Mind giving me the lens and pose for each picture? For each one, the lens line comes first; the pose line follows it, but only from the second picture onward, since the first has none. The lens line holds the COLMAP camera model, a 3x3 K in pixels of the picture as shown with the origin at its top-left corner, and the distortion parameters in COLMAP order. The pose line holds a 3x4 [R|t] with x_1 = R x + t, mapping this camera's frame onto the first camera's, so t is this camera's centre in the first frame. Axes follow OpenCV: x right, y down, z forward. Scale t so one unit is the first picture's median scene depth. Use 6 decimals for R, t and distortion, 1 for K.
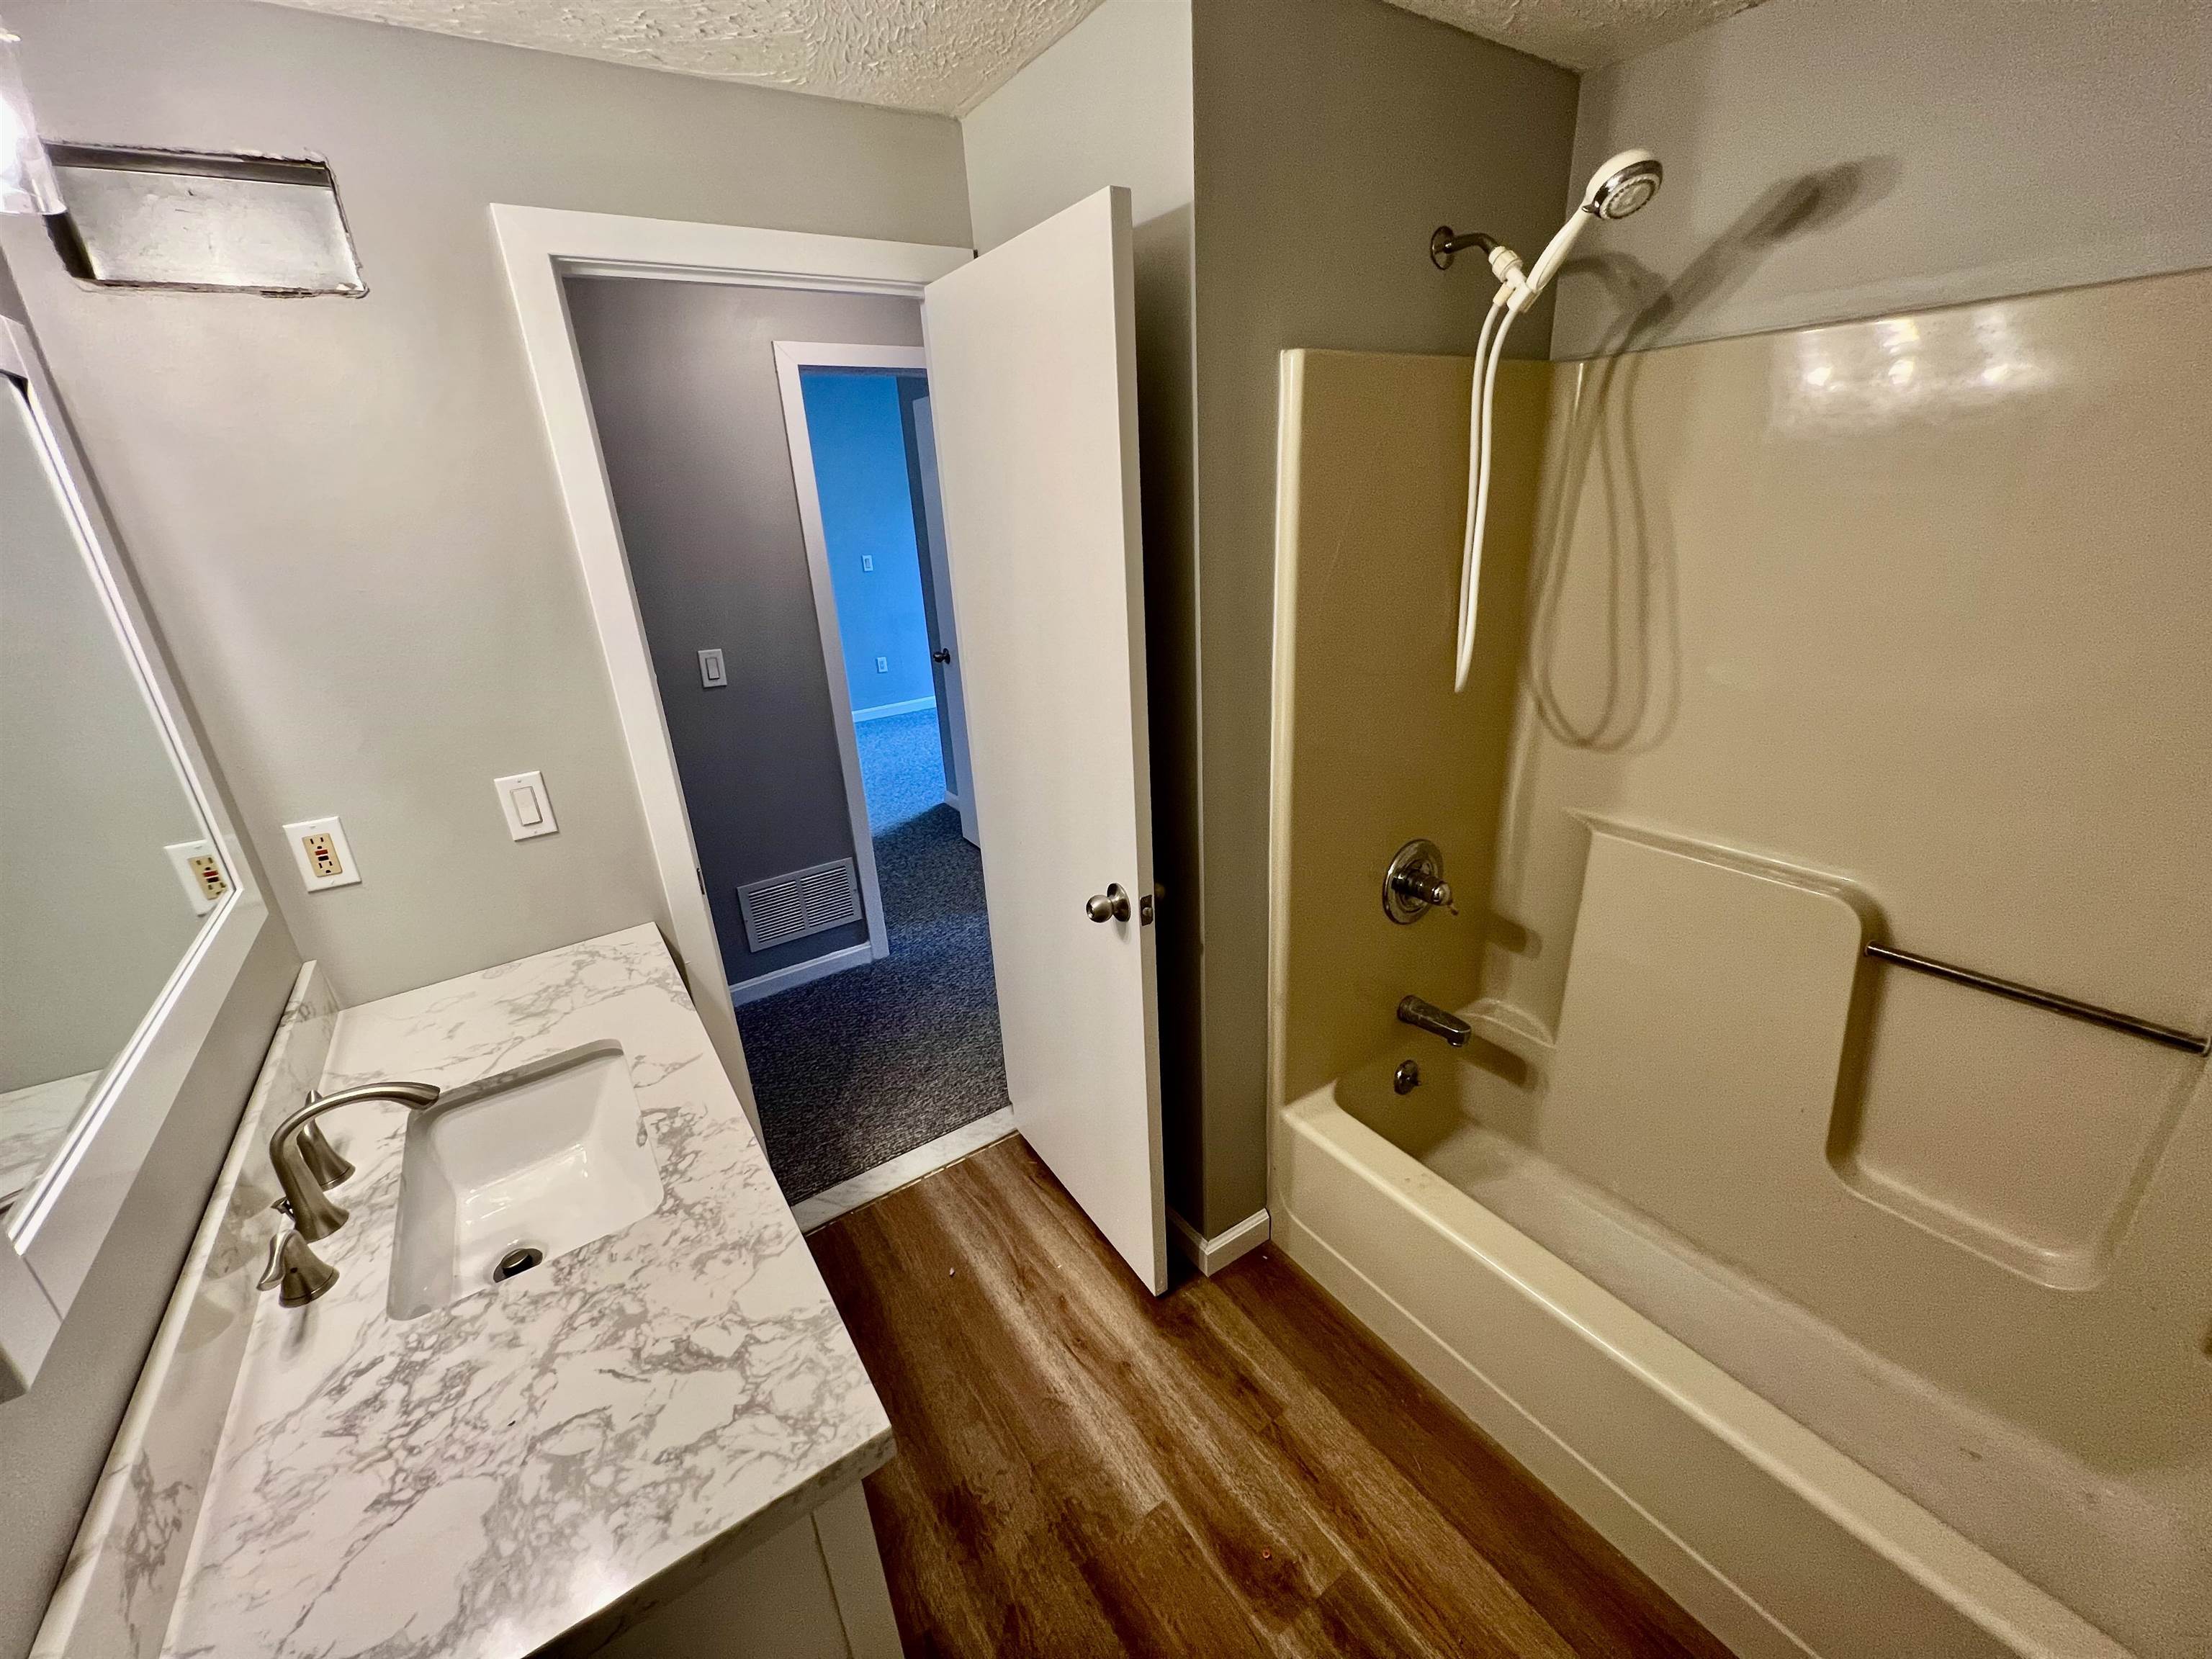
lens RADIAL K [[880.5, 0, 1098.3], [0, 880.5, 825.8], [0, 0, 1]] dist [-0.004852, 0.000992]
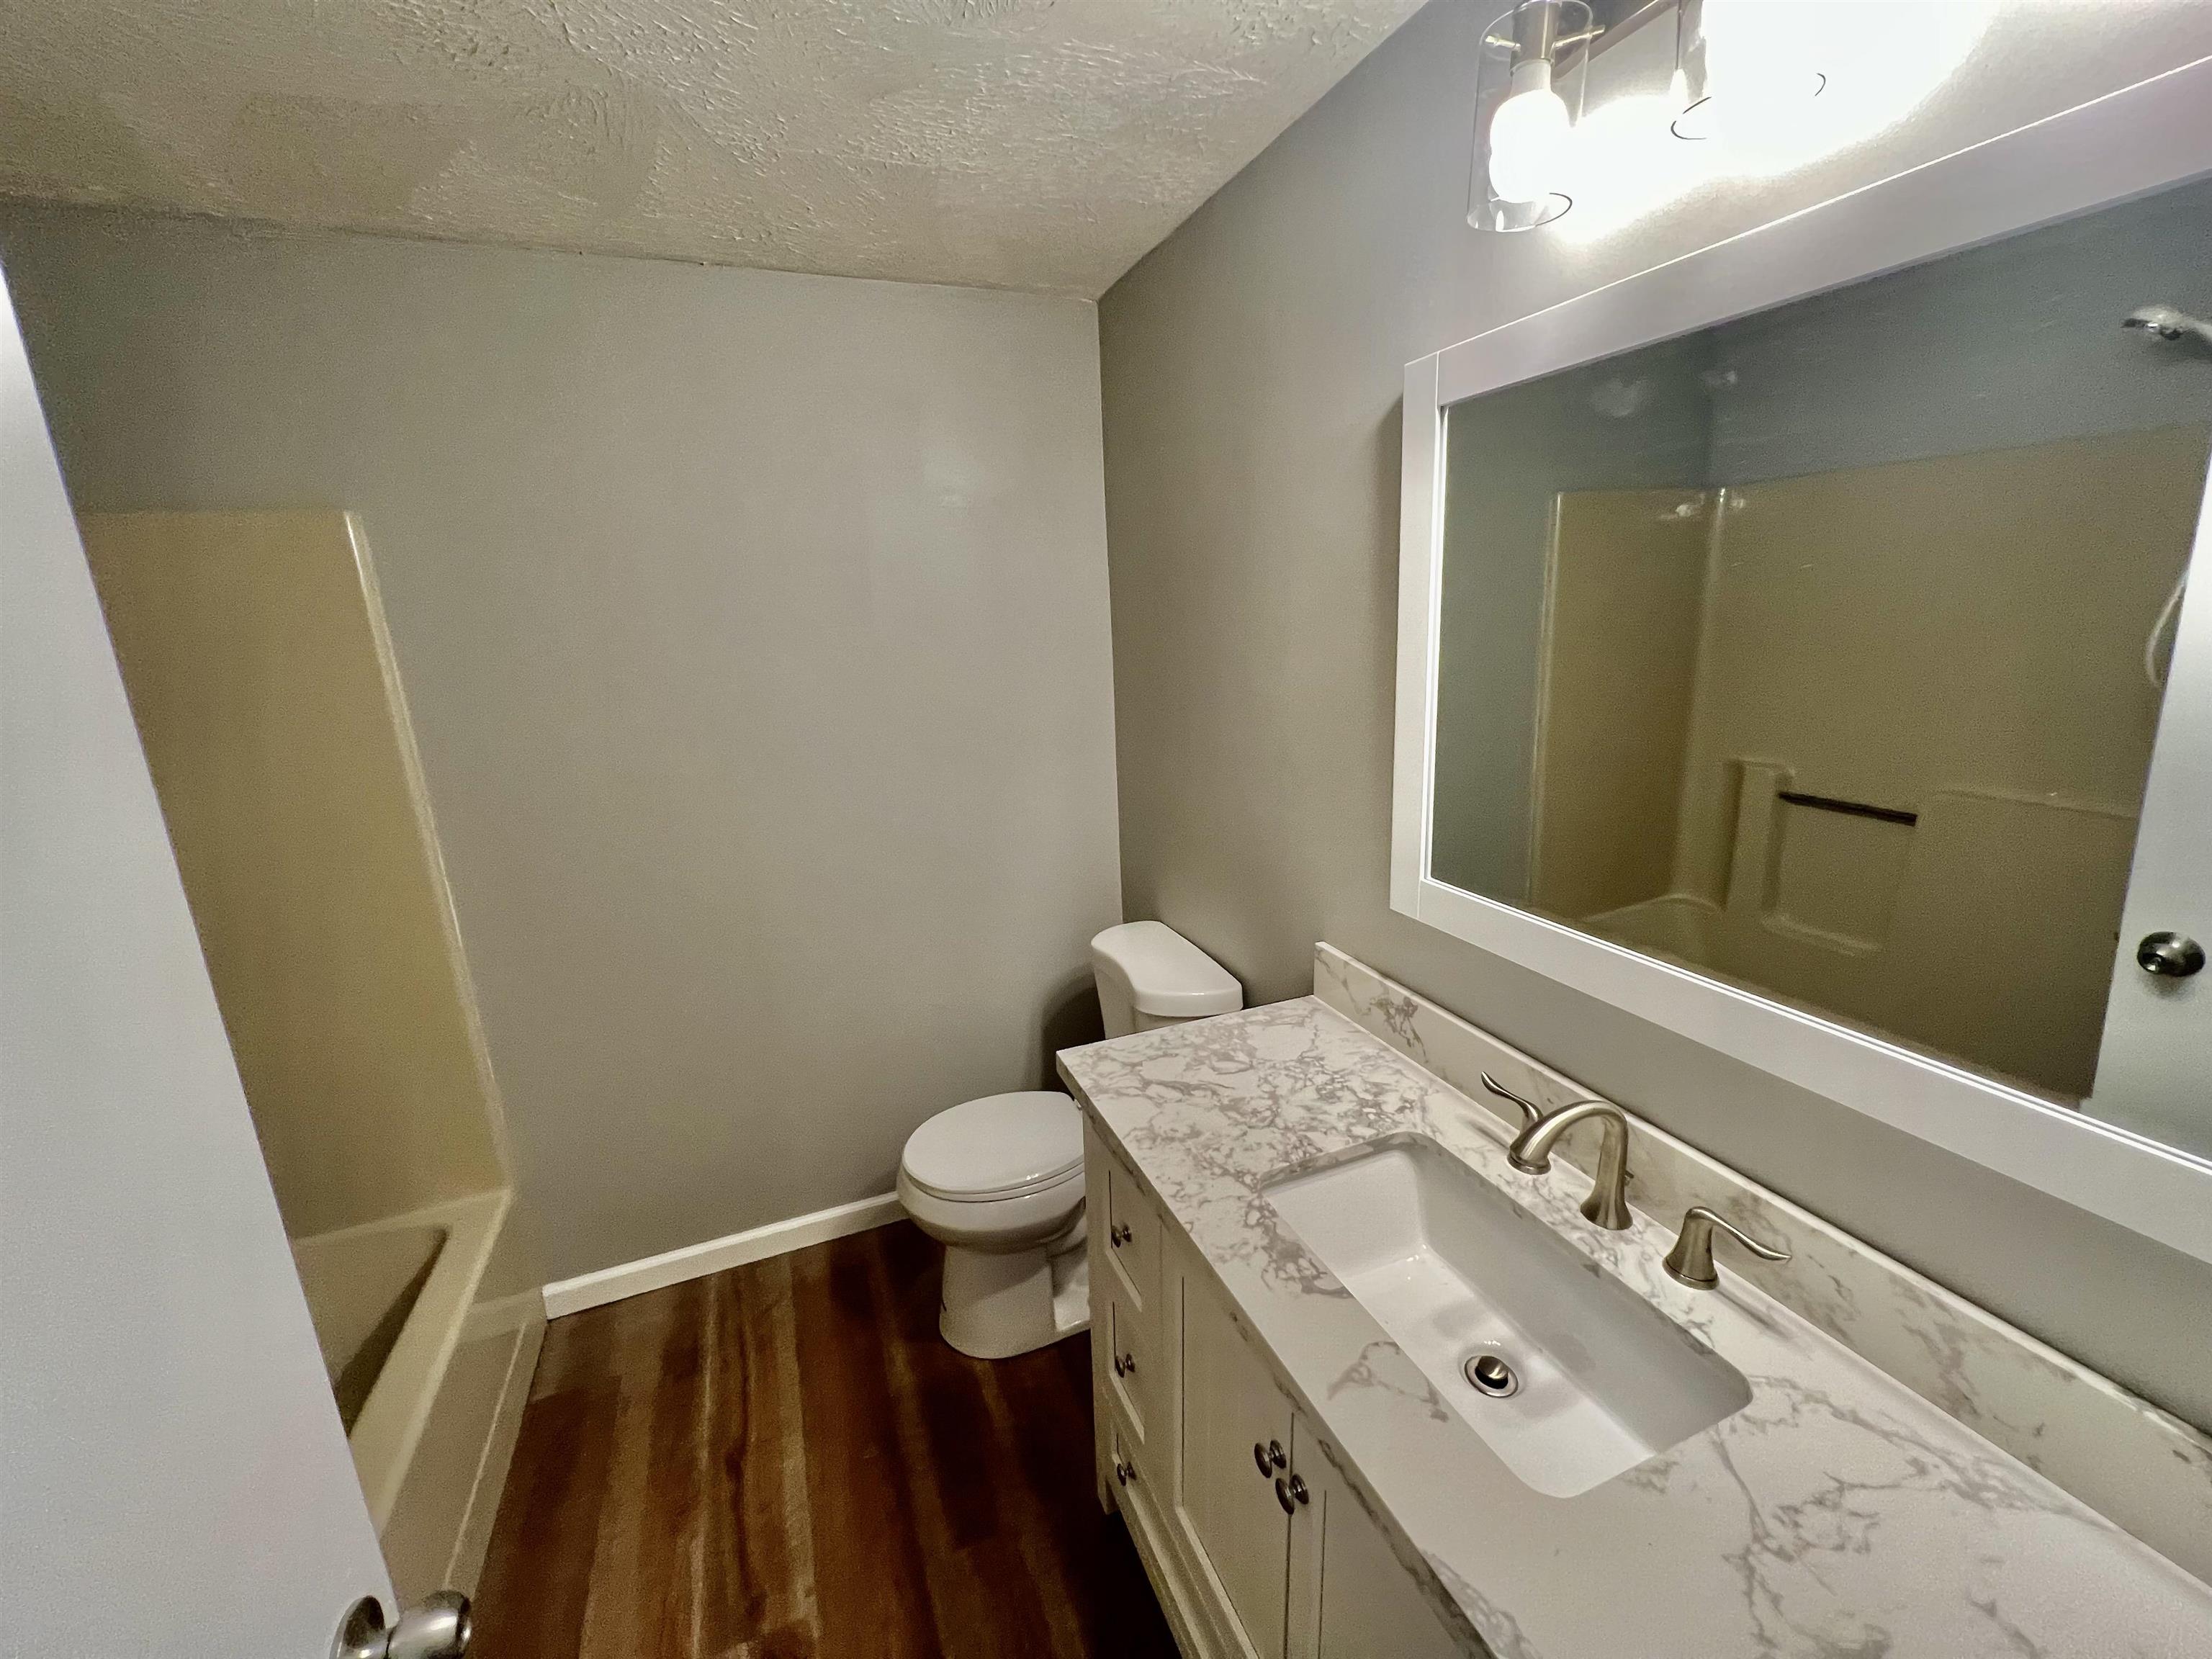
lens RADIAL K [[880.5, 0, 1098.3], [0, 880.5, 825.8], [0, 0, 1]] dist [-0.004852, 0.000992]
pose [[-0.972157, 0.041180, 0.230683, -0.694082], [0.164787, 0.820043, 0.548065, -0.654083], [-0.166600, 0.570819, -0.803996, 1.982993]]
